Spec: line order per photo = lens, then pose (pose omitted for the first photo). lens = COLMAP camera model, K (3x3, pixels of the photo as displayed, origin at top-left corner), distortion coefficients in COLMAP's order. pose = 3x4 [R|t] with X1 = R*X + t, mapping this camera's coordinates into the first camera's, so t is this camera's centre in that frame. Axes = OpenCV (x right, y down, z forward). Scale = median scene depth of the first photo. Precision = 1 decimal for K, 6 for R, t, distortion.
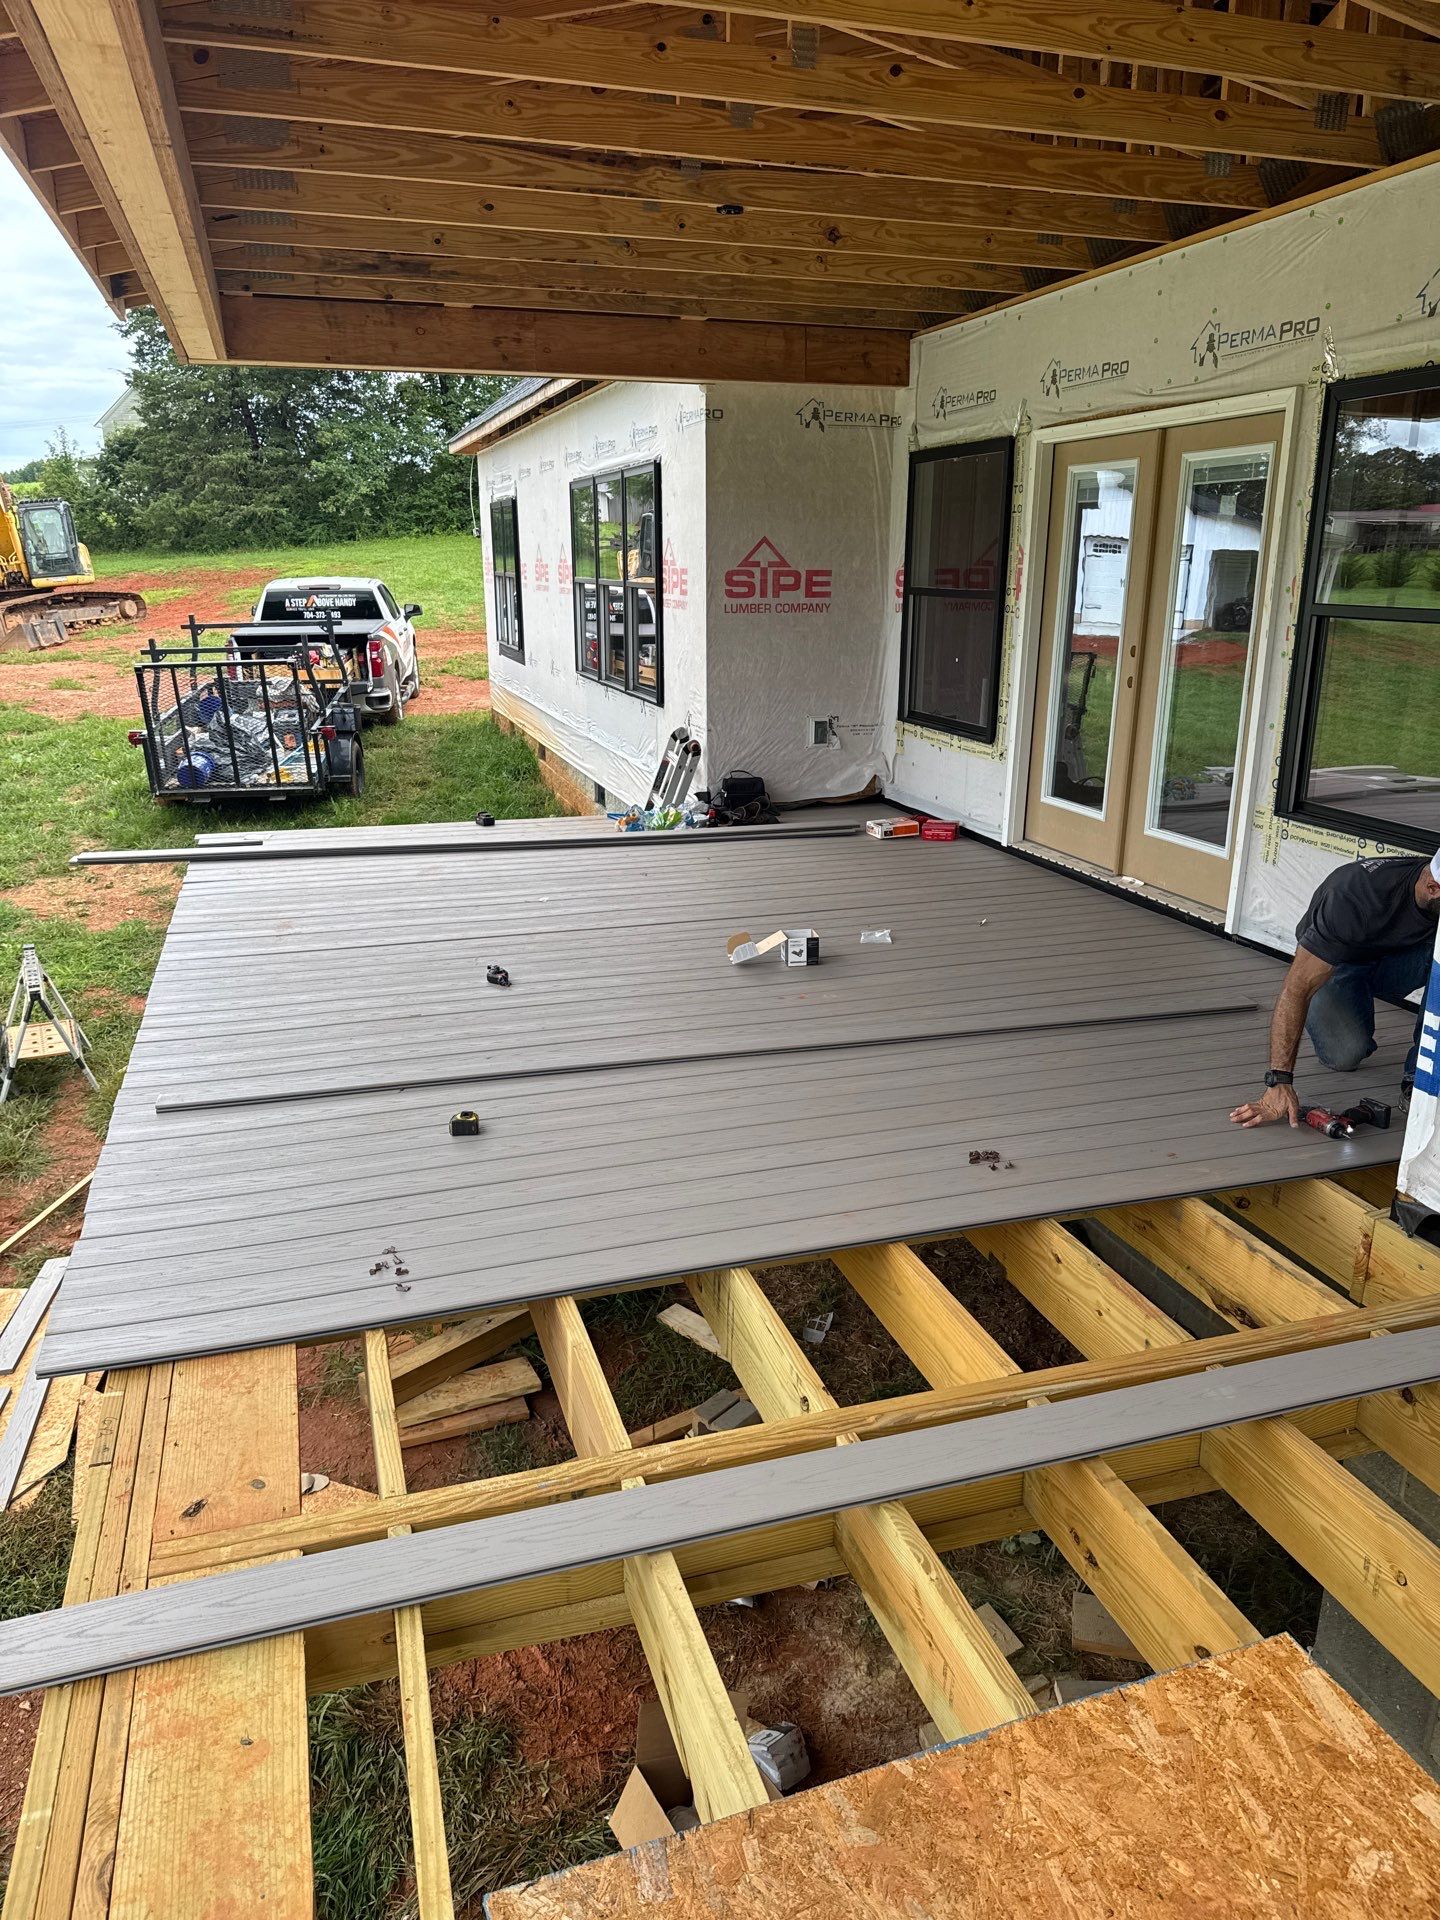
lens RADIAL K [[1349.9, 0, 720.6], [0, 1349.9, 956.5], [0, 0, 1]] dist [0.042074, -0.040714]
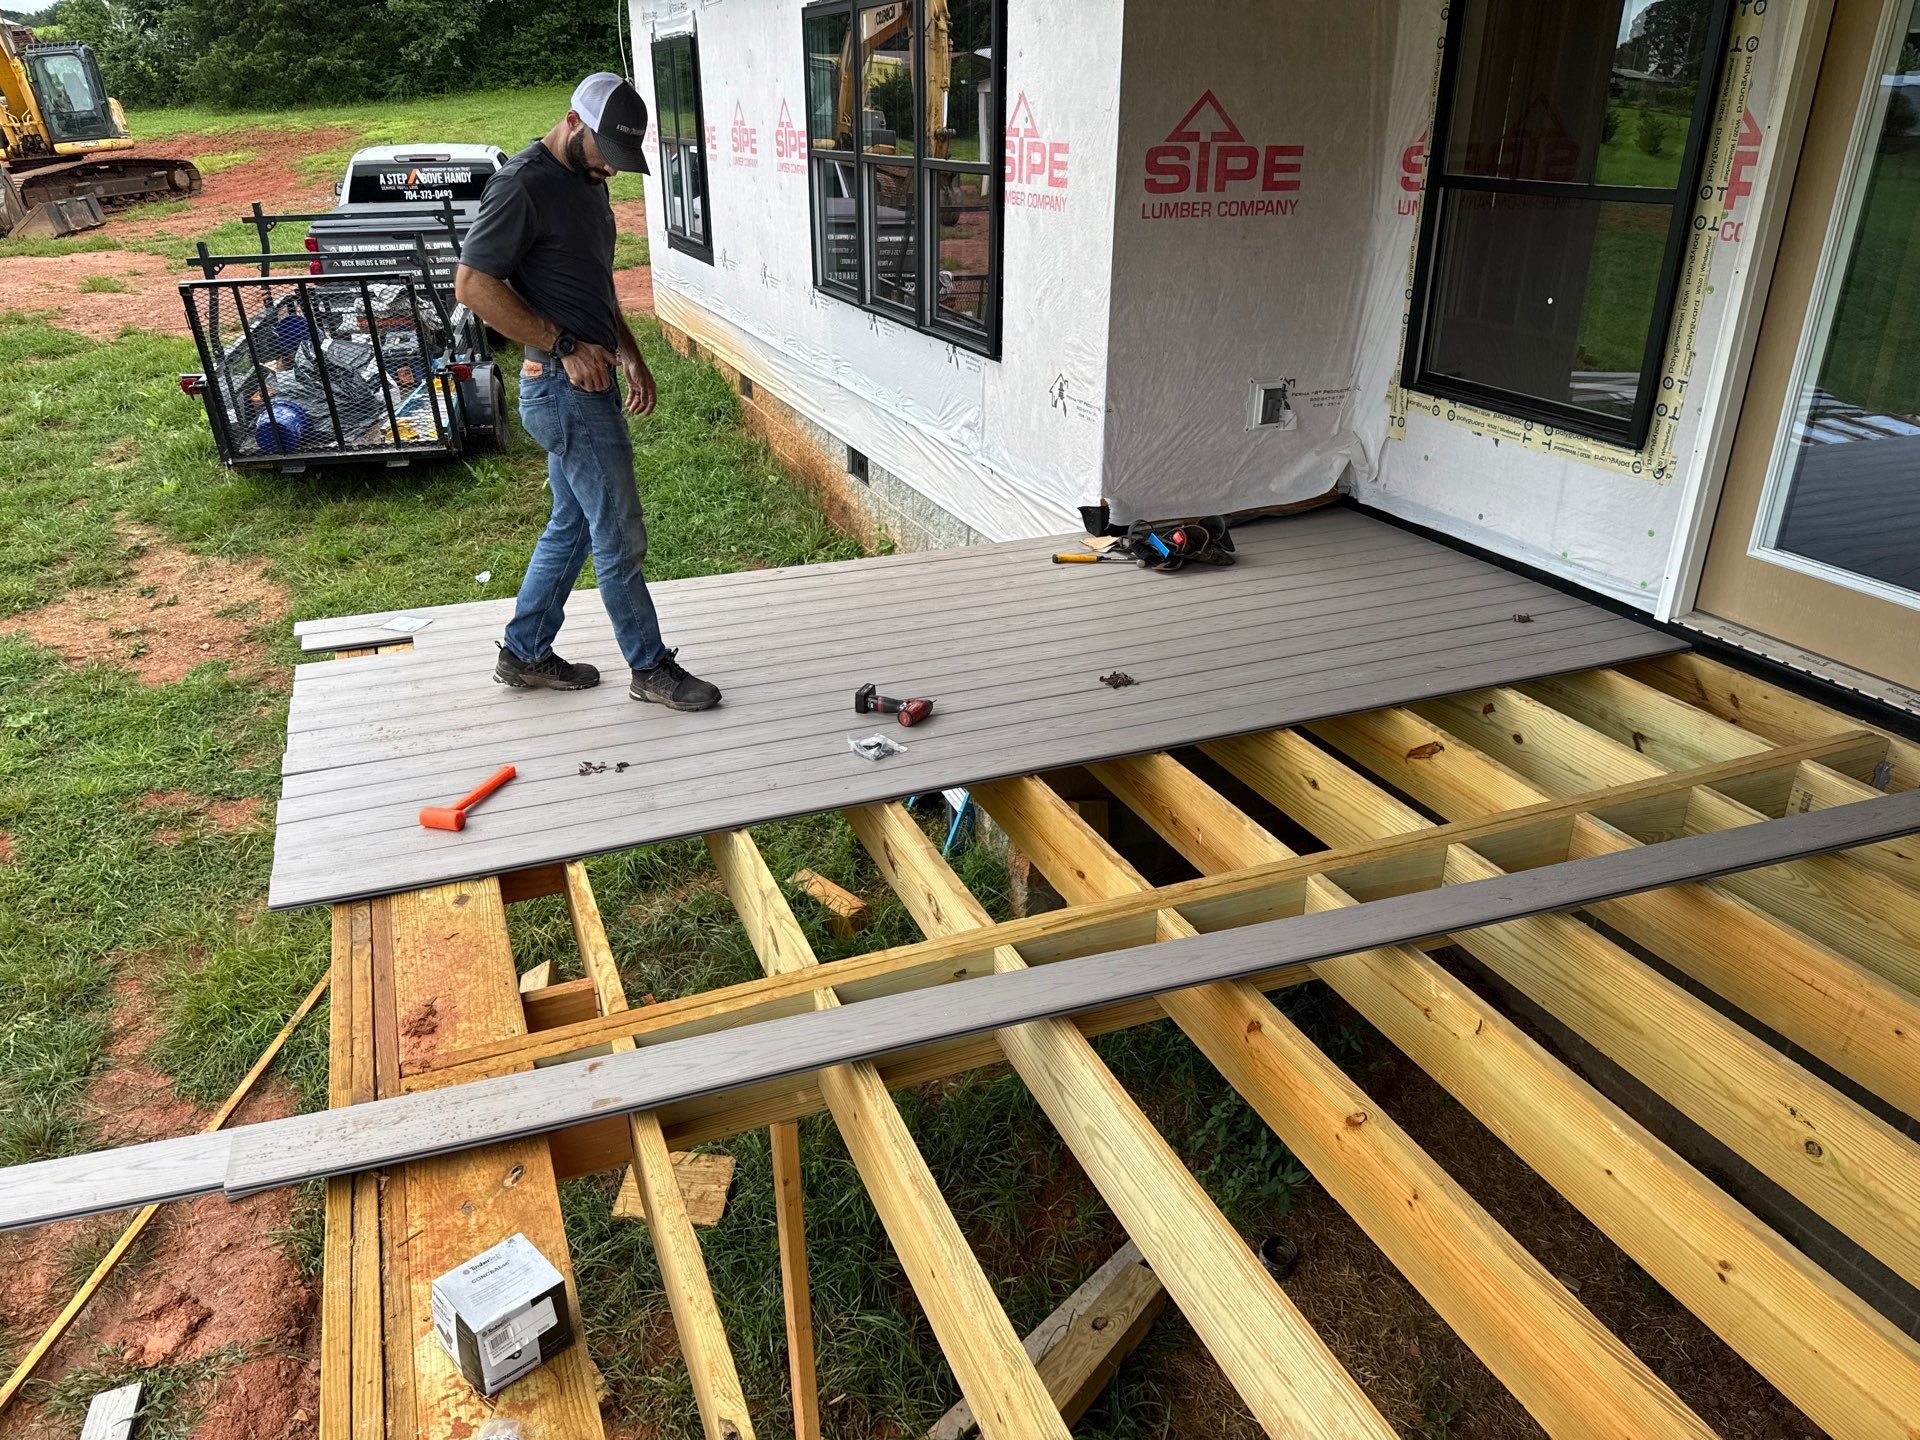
lens RADIAL K [[1349.9, 0, 945.0], [0, 1349.9, 718.6], [0, 0, 1]] dist [0.042074, -0.040714]
pose [[0.996992, -0.031932, 0.070615, -0.086755], [0.022321, 0.990874, 0.132934, -0.070212], [-0.074216, -0.130958, 0.988606, 0.227439]]
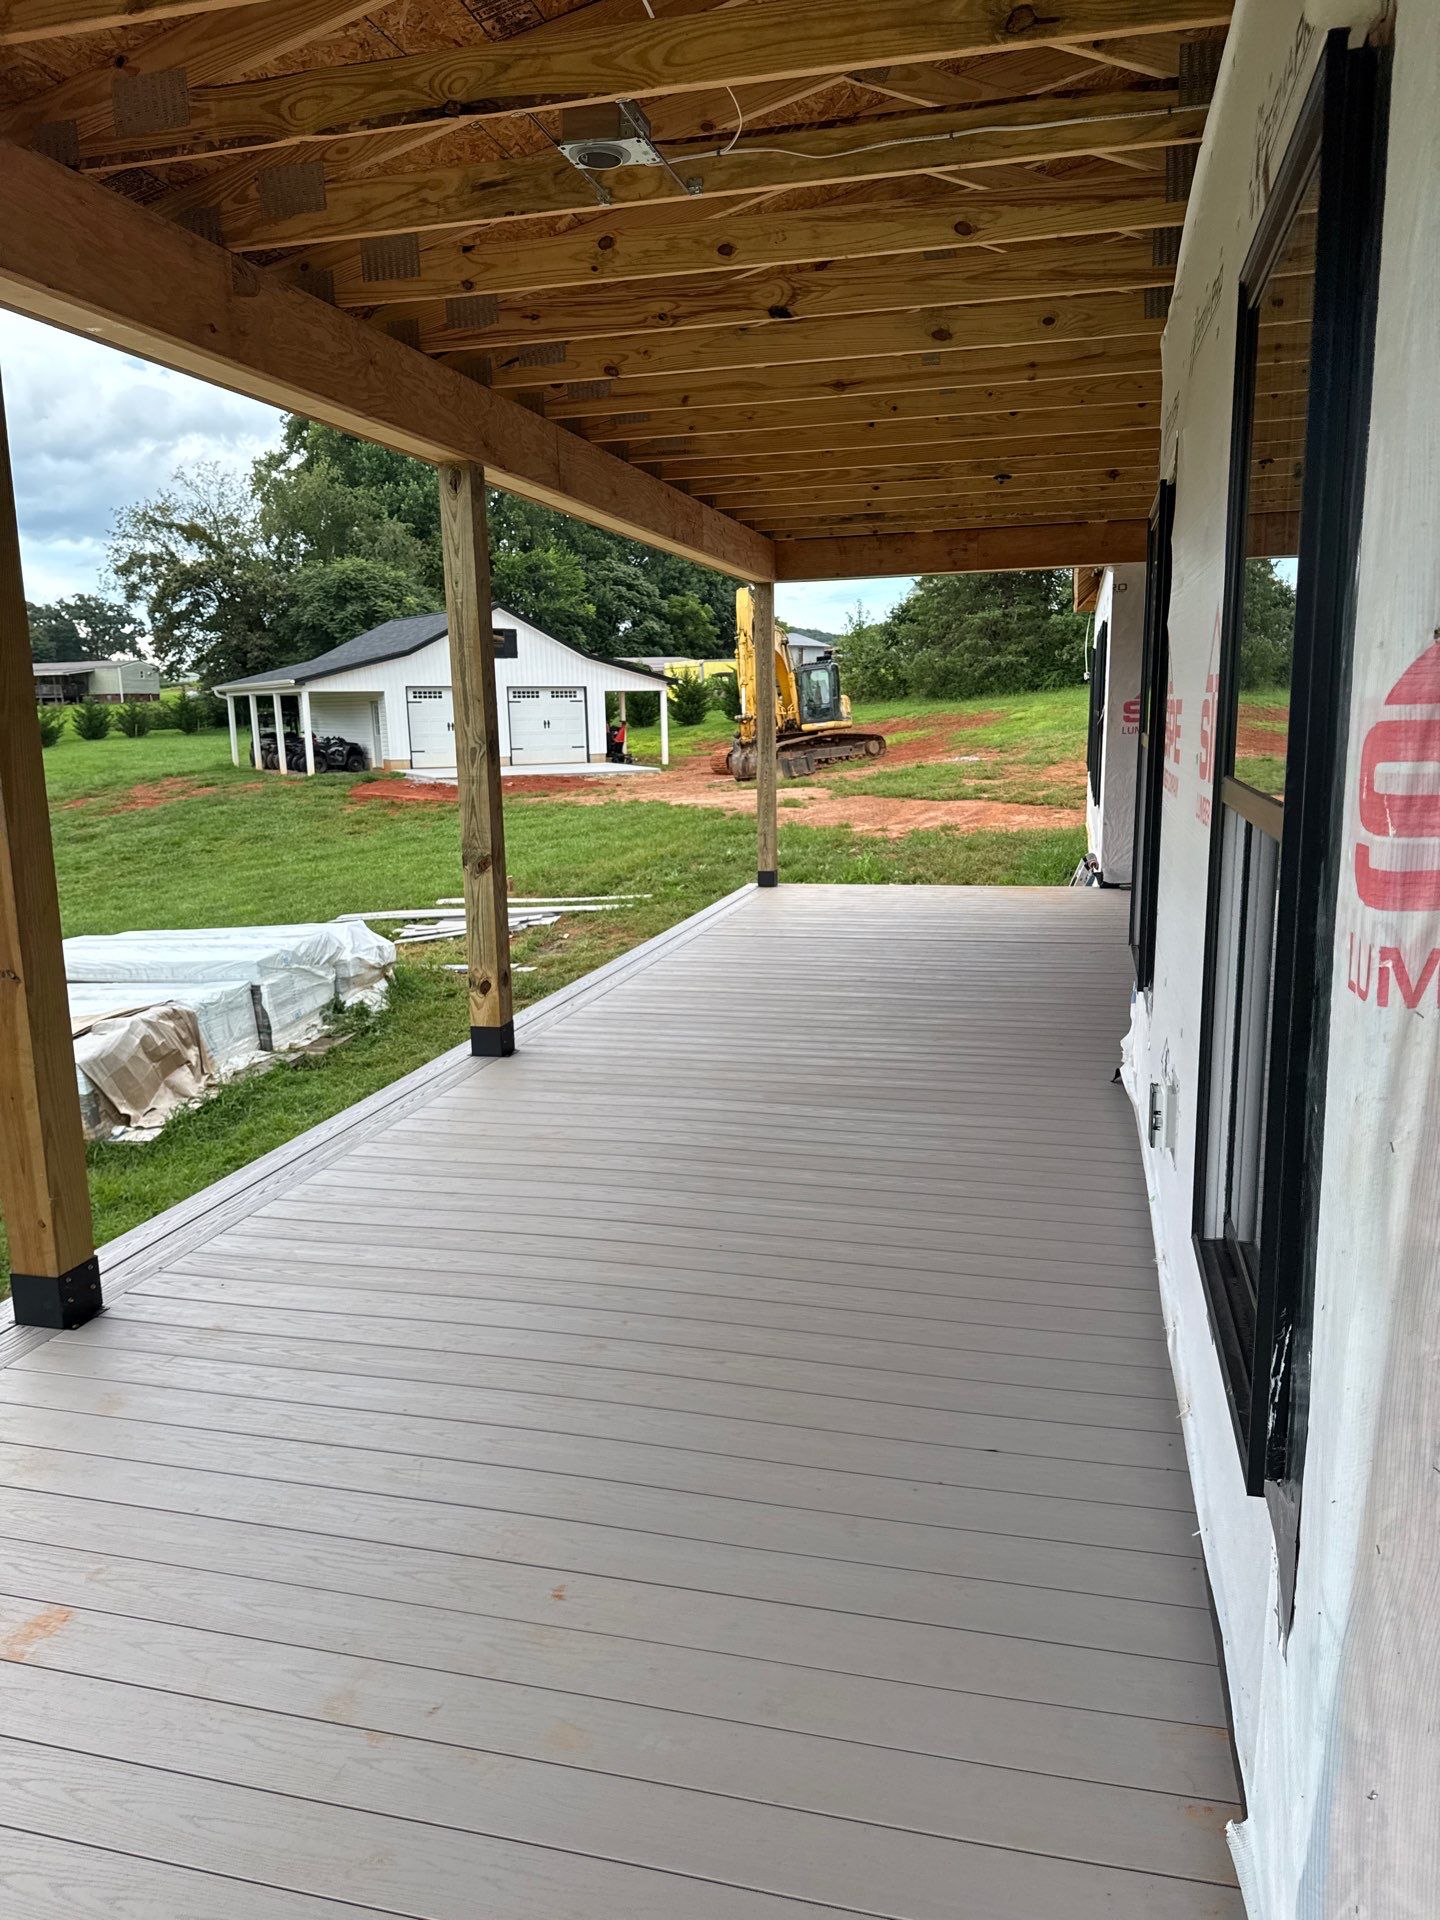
lens RADIAL K [[1349.9, 0, 716.5], [0, 1349.9, 967.9], [0, 0, 1]] dist [0.042074, -0.040714]
pose [[0.852695, 0.078439, -0.516487, 0.192181], [-0.124859, 0.990610, -0.055691, 0.047194], [0.507269, 0.111975, 0.854482, -0.149136]]
